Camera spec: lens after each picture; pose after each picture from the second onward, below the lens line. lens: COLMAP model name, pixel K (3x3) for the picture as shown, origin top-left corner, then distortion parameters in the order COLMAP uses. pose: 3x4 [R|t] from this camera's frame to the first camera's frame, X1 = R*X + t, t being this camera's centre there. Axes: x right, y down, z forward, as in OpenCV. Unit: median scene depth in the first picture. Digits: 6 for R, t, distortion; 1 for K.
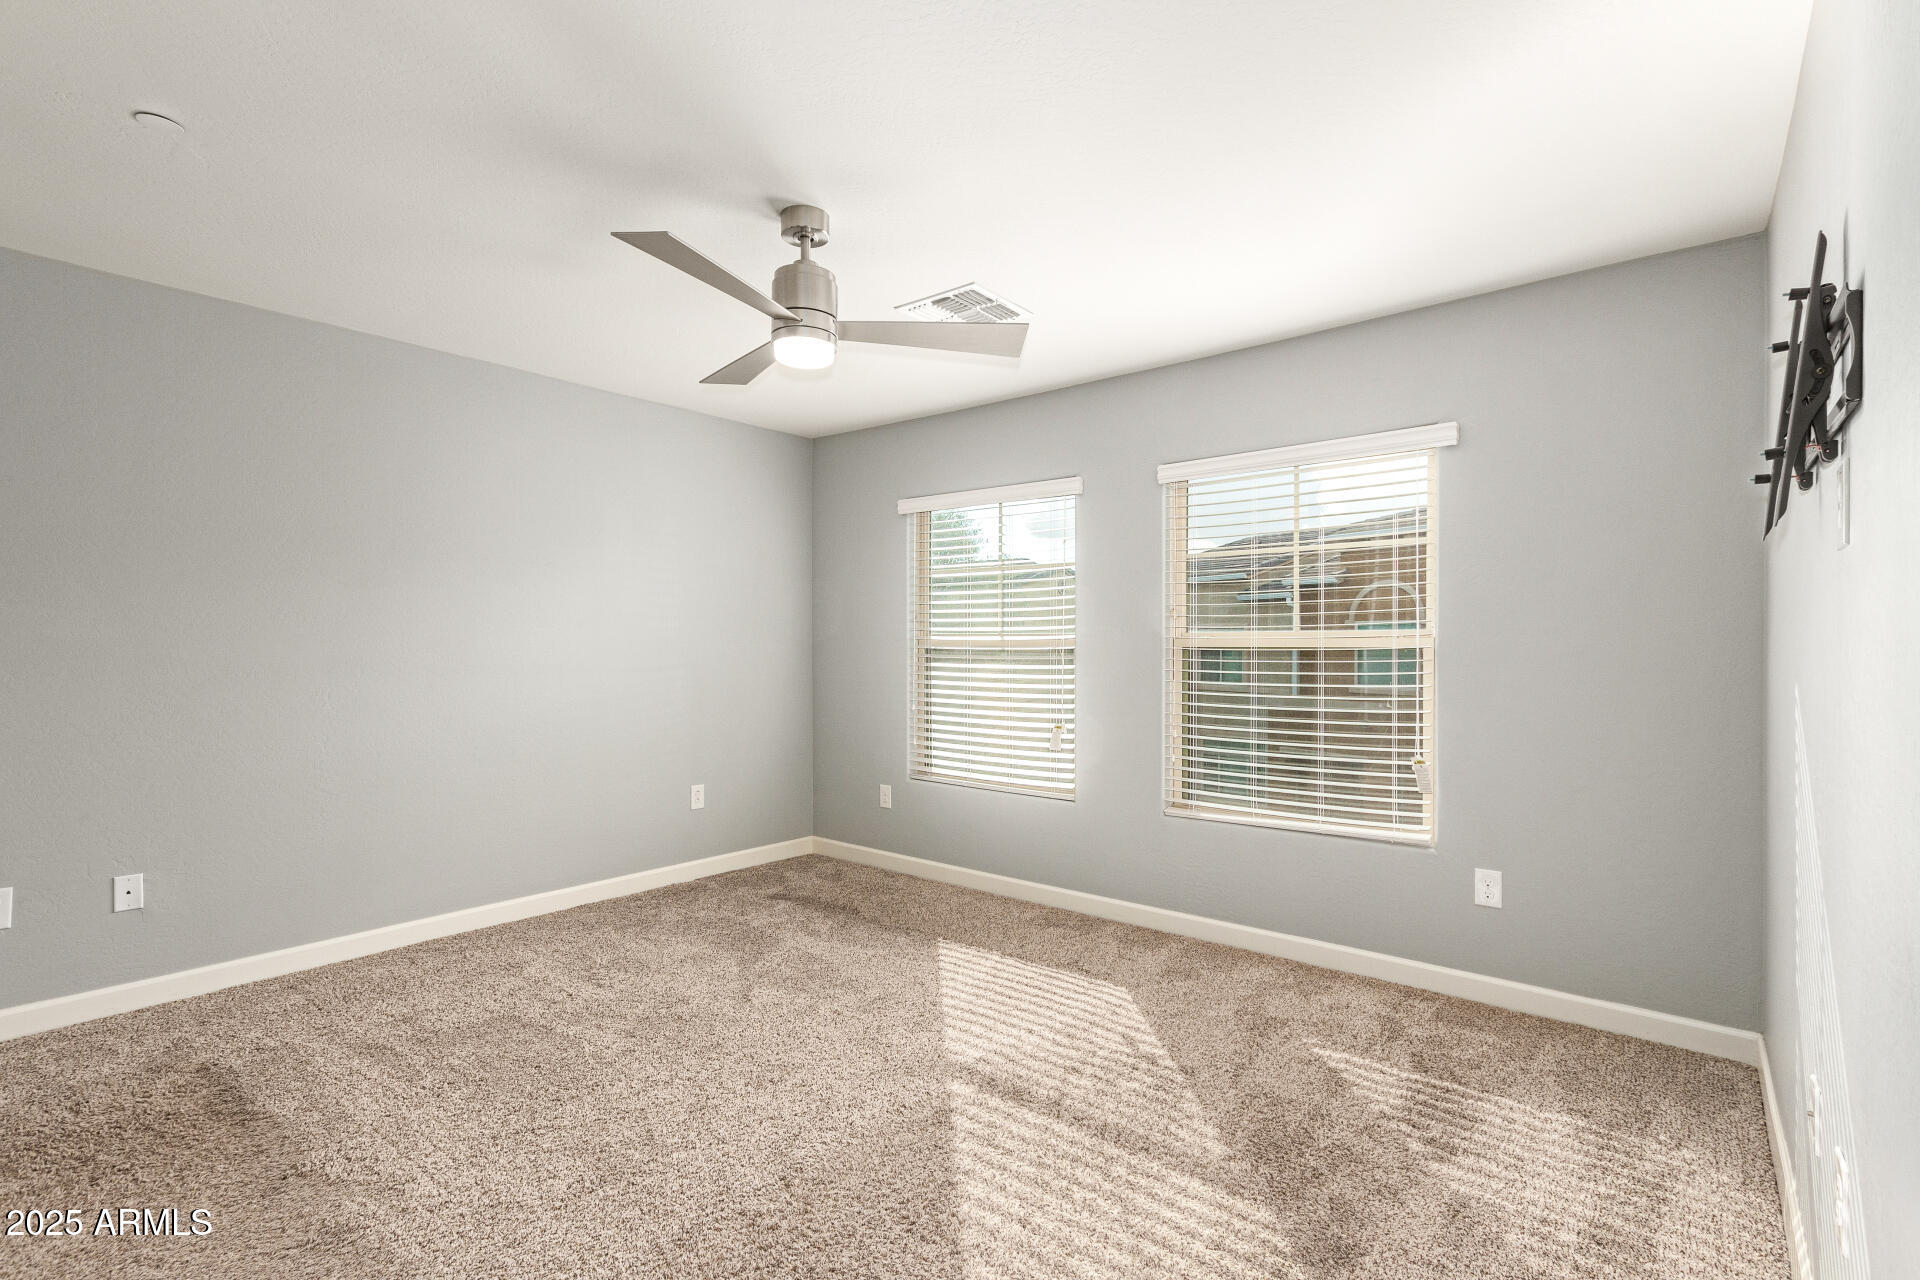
lens RADIAL K [[875.7, 0, 960.0], [0, 875.7, 640.0], [0, 0, 1]] dist [0.002680, -0.000508]
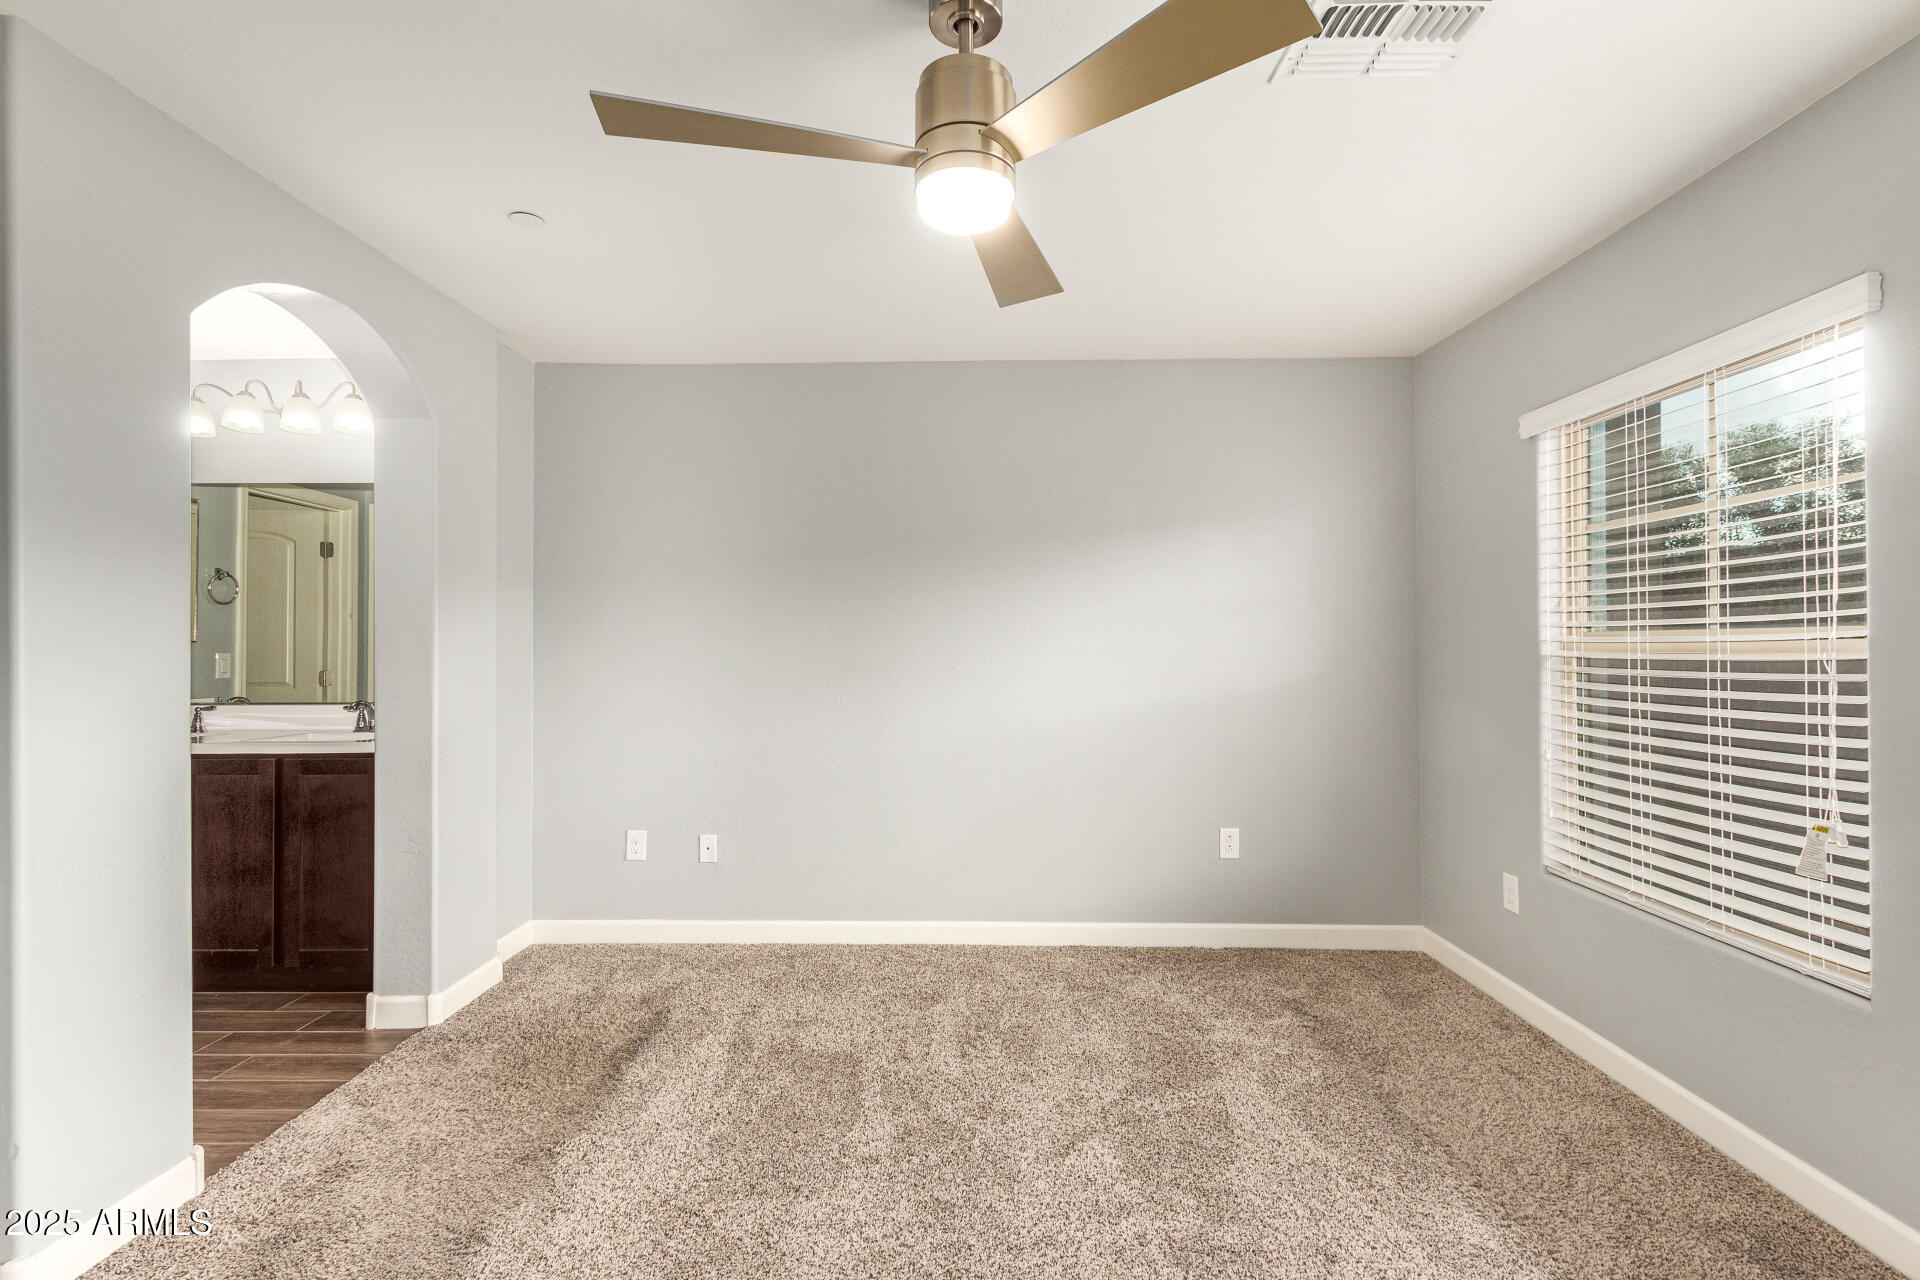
lens RADIAL K [[875.7, 0, 960.0], [0, 875.7, 640.0], [0, 0, 1]] dist [0.002680, -0.000508]
pose [[0.620152, -0.012187, -0.784387, 0.224071], [0.007364, 0.999926, -0.009713, 0.001855], [0.784447, 0.000247, 0.620196, 0.414927]]
